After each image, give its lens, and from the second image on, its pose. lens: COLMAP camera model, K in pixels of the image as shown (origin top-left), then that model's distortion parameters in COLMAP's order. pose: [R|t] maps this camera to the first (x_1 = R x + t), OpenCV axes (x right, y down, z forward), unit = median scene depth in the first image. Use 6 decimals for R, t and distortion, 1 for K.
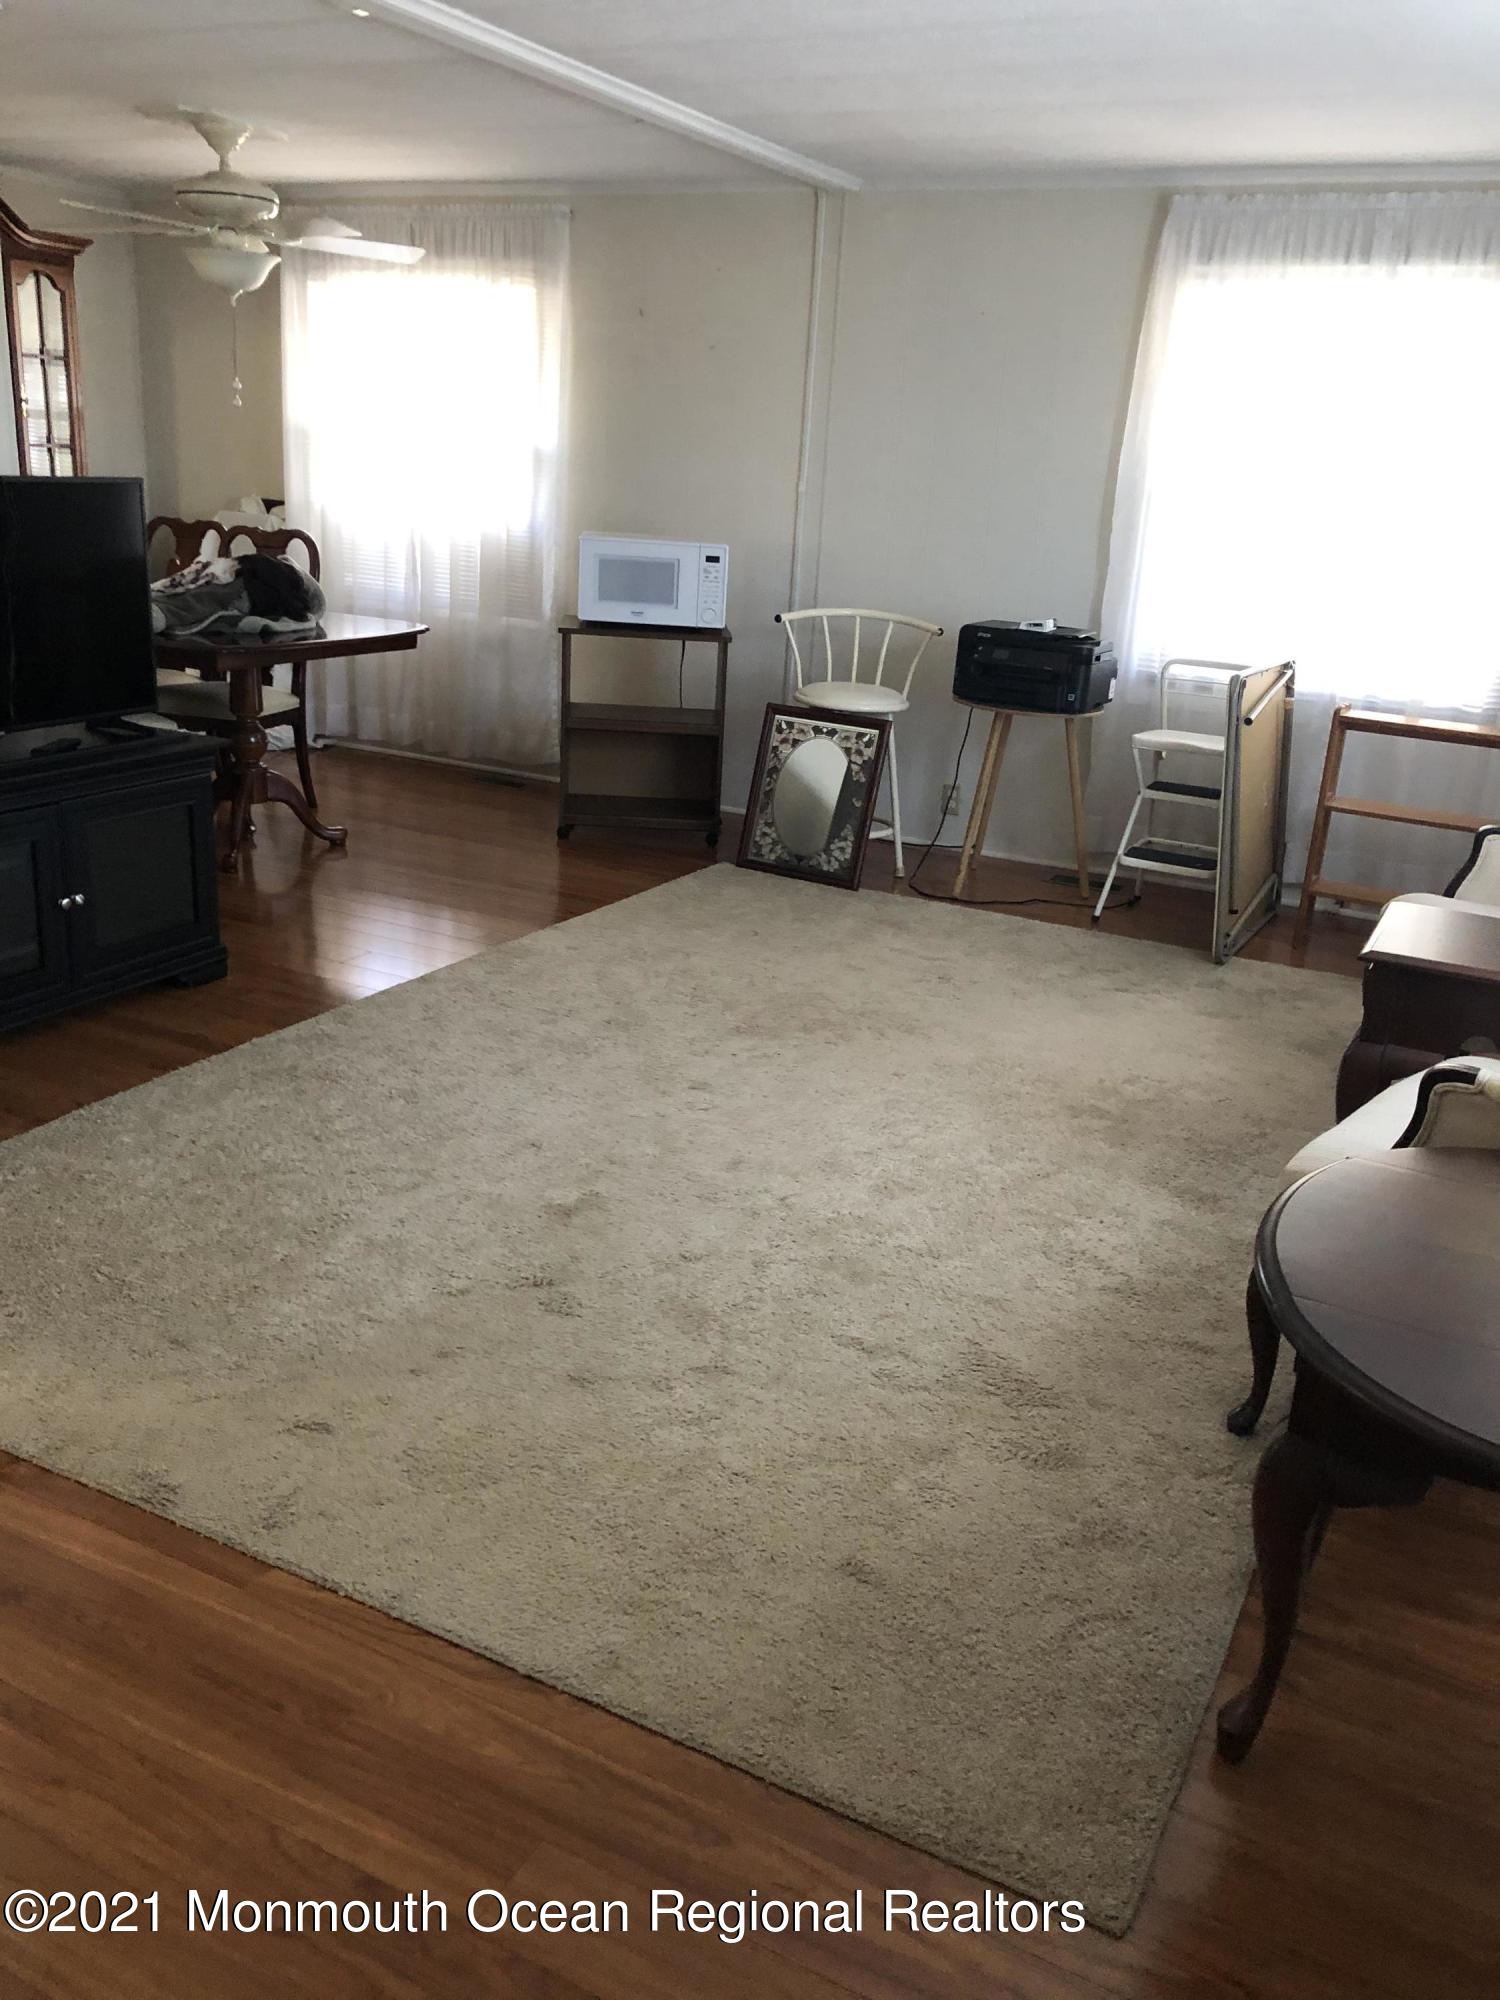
lens RADIAL K [[1655.7, 0, 747.8], [0, 1655.7, 997.8], [0, 0, 1]] dist [0.037025, -0.010042]
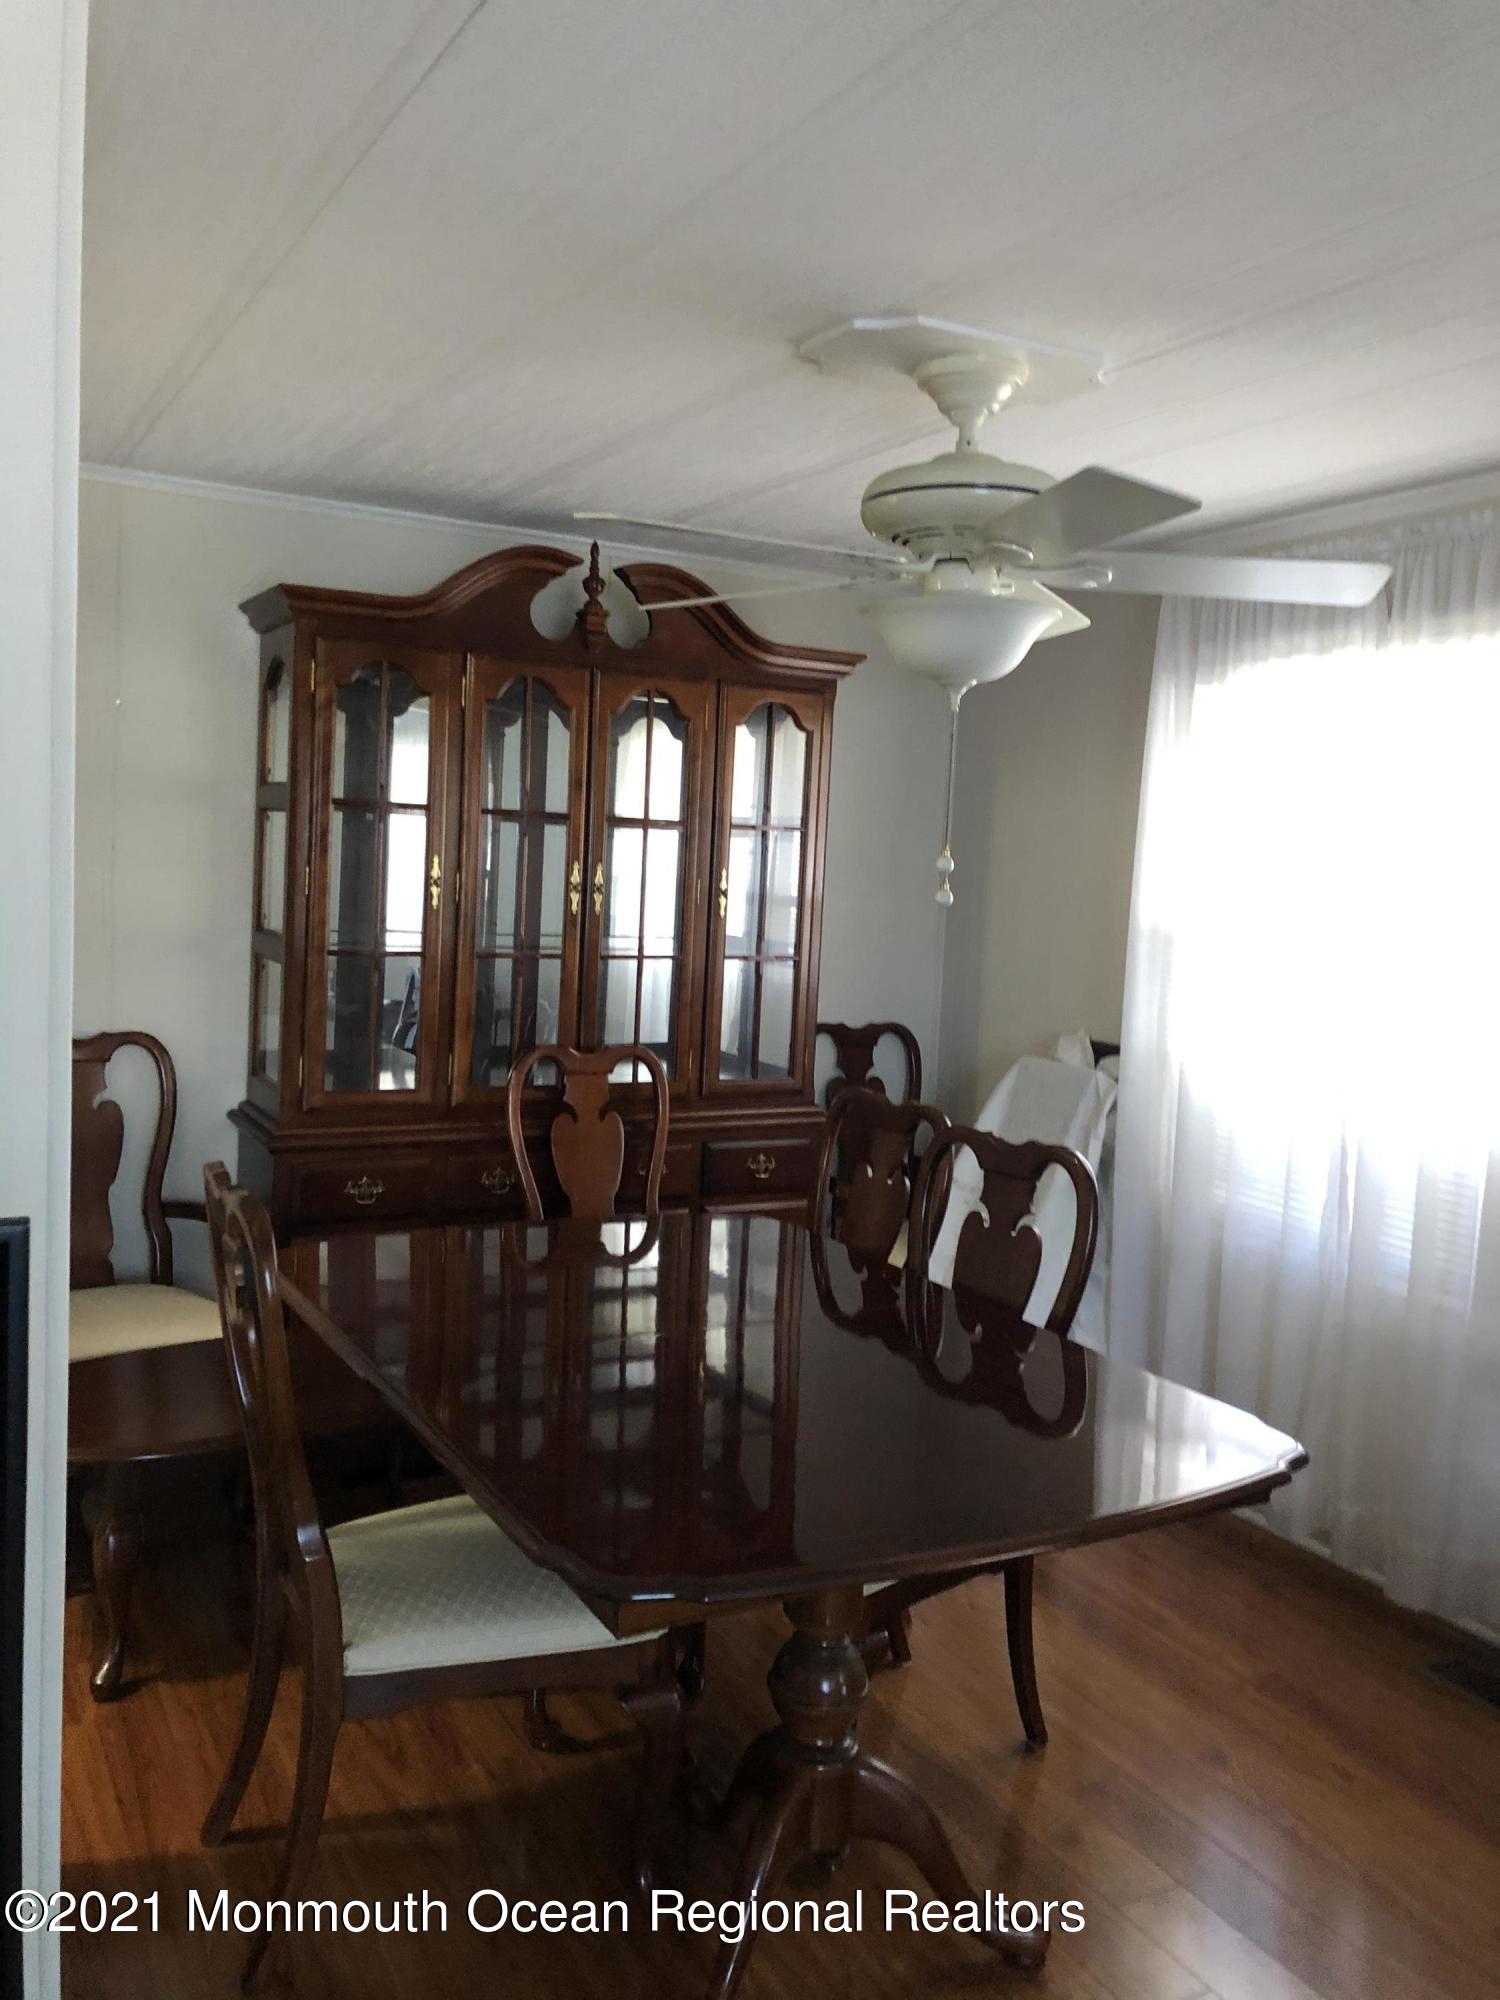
lens RADIAL K [[1655.7, 0, 753.0], [0, 1655.7, 993.1], [0, 0, 1]] dist [0.037025, -0.010042]
pose [[0.833329, 0.019841, -0.552422, -0.076846], [-0.165176, 0.962635, -0.214593, -0.189138], [0.527523, 0.270074, 0.805469, 0.513622]]
